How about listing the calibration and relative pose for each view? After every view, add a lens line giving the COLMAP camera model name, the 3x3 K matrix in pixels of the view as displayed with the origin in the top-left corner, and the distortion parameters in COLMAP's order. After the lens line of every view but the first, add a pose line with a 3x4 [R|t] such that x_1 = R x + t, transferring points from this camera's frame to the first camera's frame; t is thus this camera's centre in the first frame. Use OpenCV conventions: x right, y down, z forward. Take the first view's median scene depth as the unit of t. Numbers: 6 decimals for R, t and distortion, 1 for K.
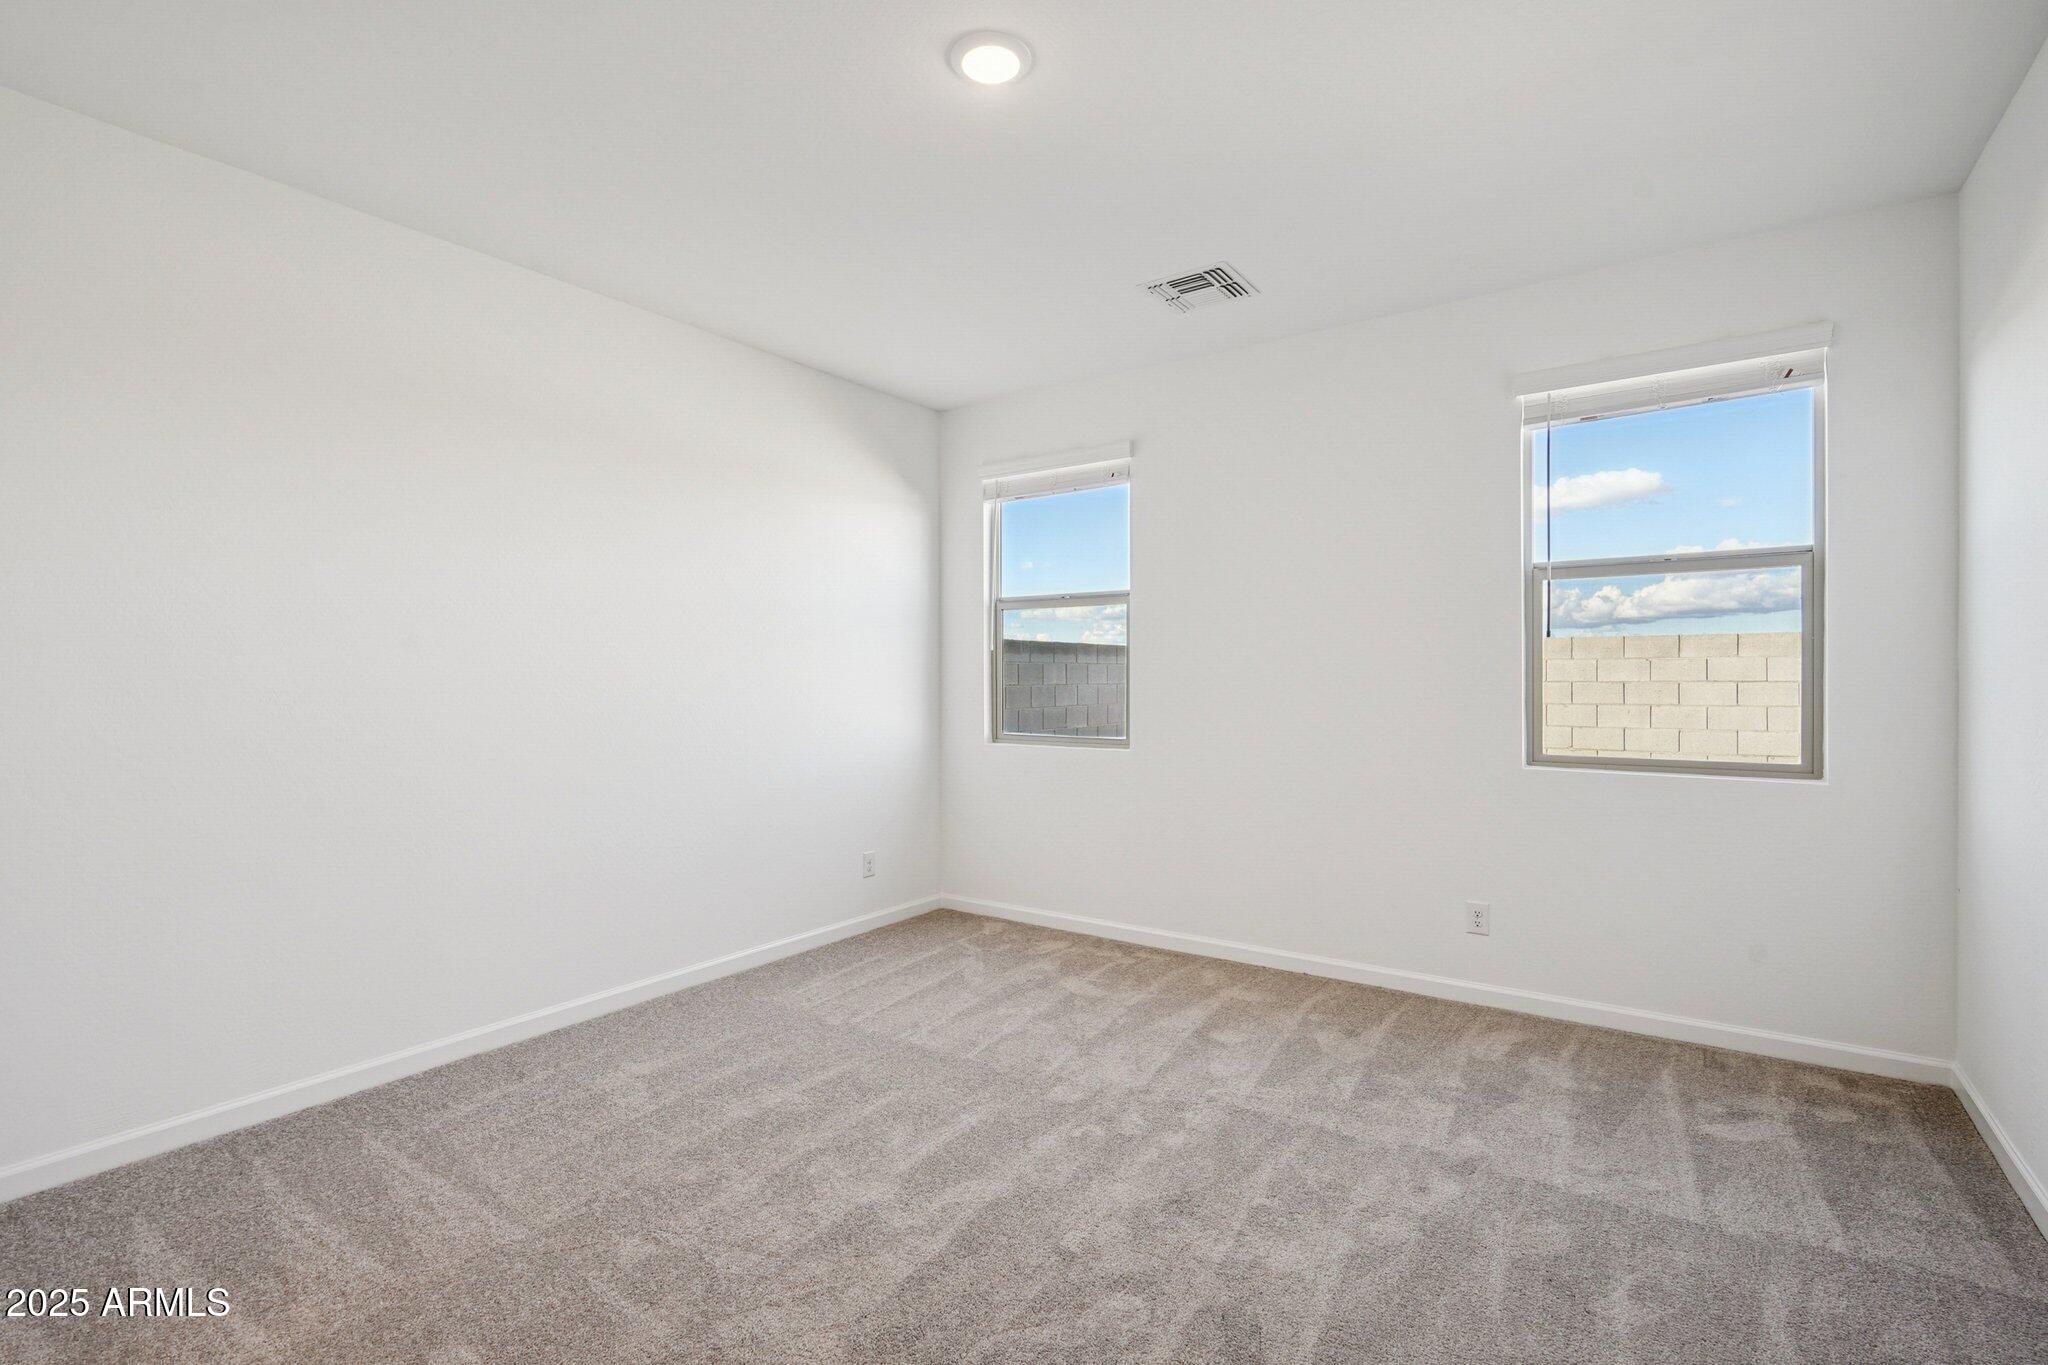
lens RADIAL K [[945.0, 0, 1021.1], [0, 945.0, 665.7], [0, 0, 1]] dist [-0.001864, 0.001159]
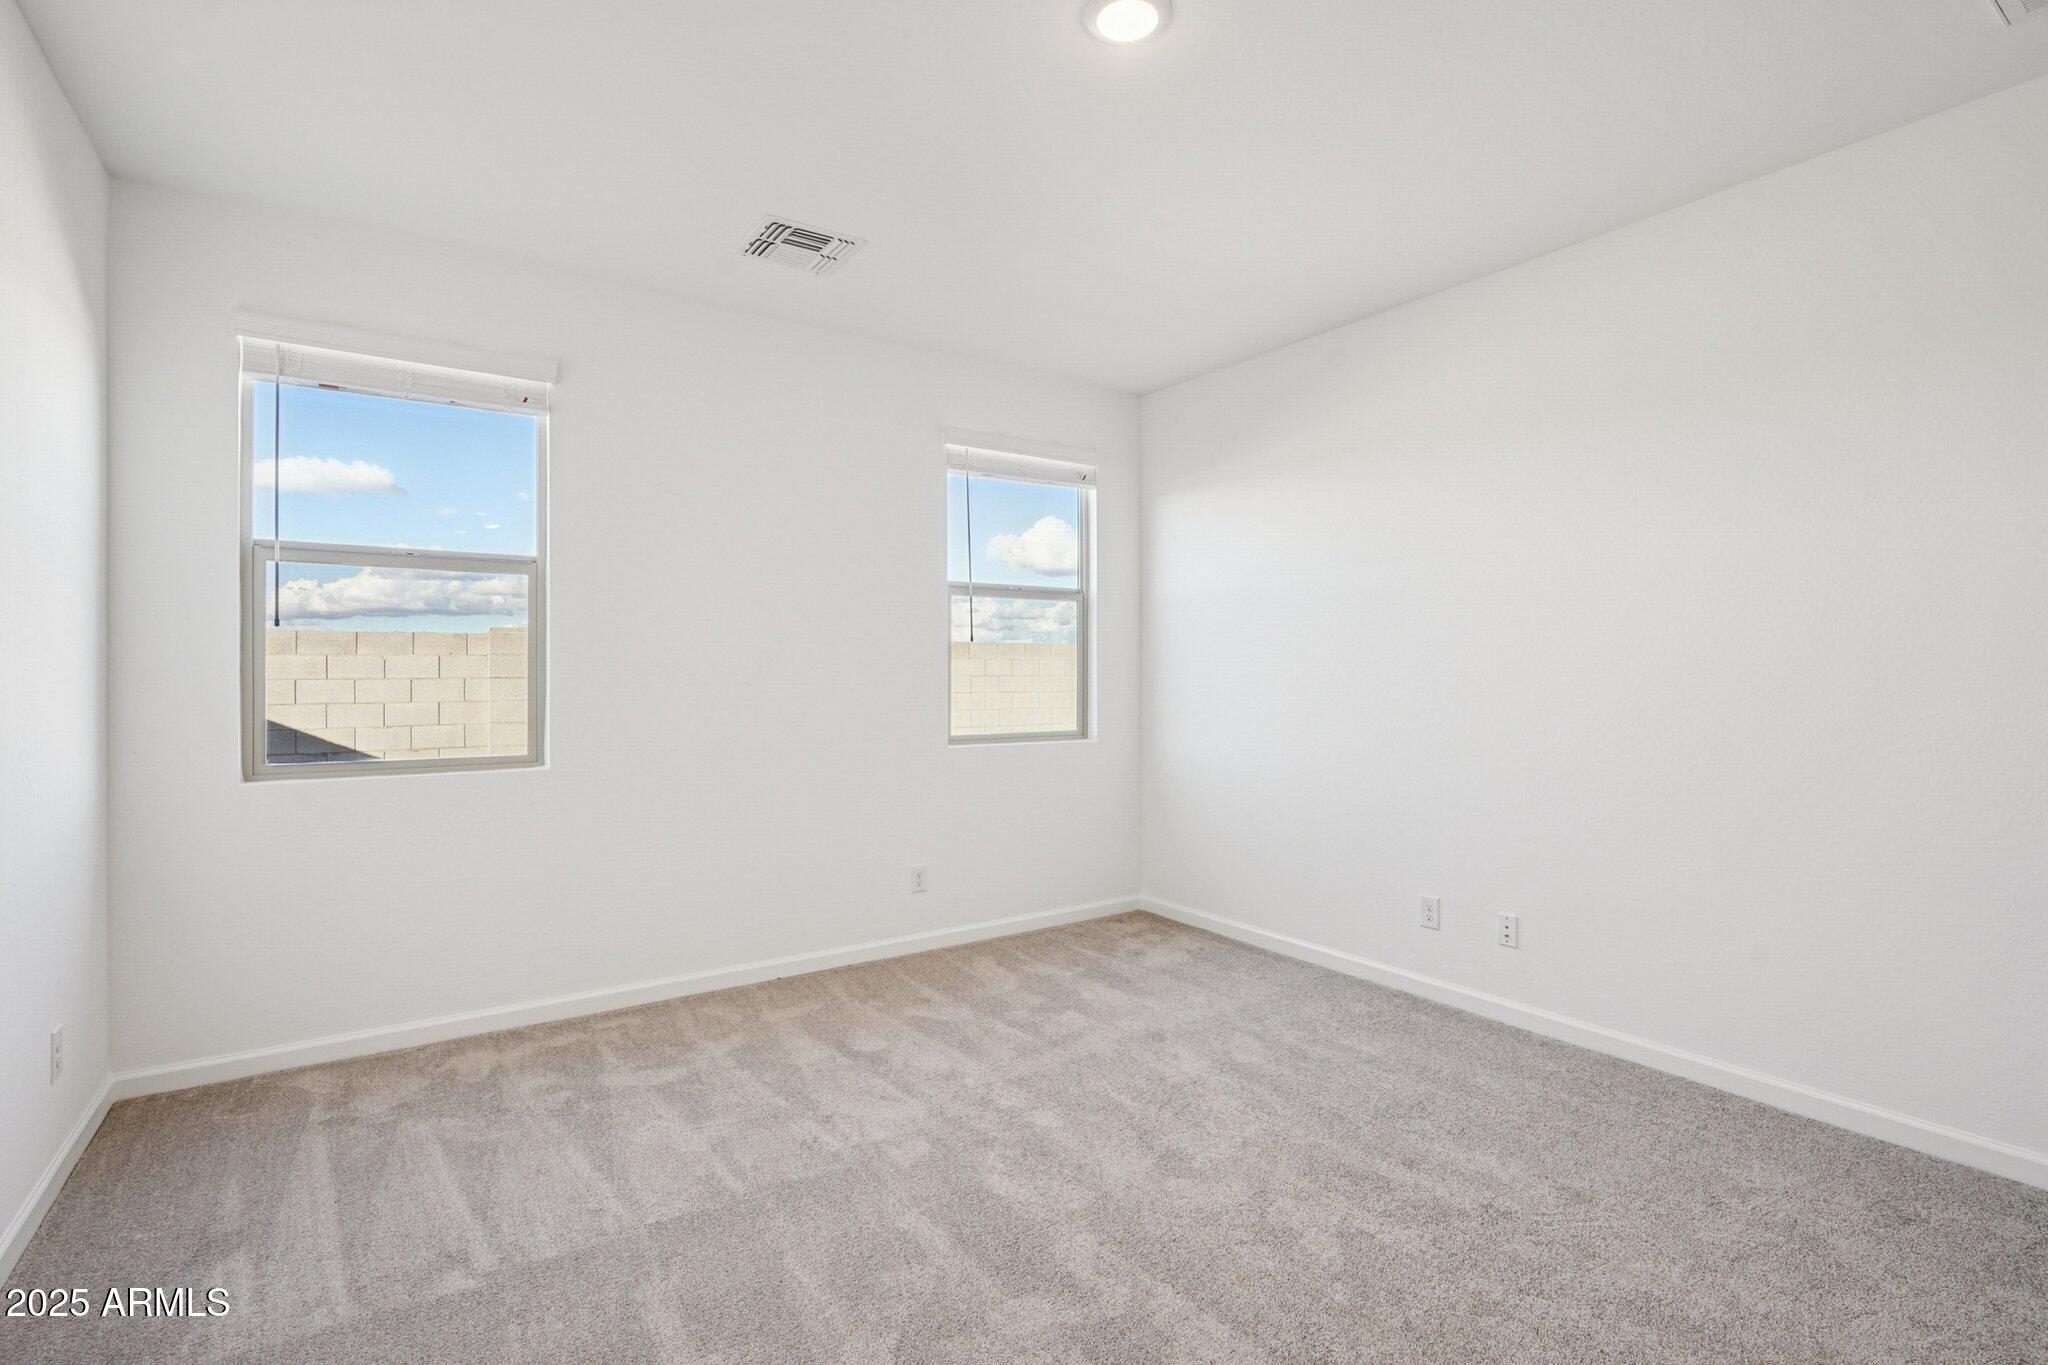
lens RADIAL K [[945.0, 0, 1021.1], [0, 945.0, 665.7], [0, 0, 1]] dist [-0.001864, 0.001159]
pose [[0.355027, 0.010139, 0.934801, -0.583869], [-0.012229, 0.999906, -0.006201, 0.008582], [-0.934776, -0.009231, 0.355117, 0.475939]]
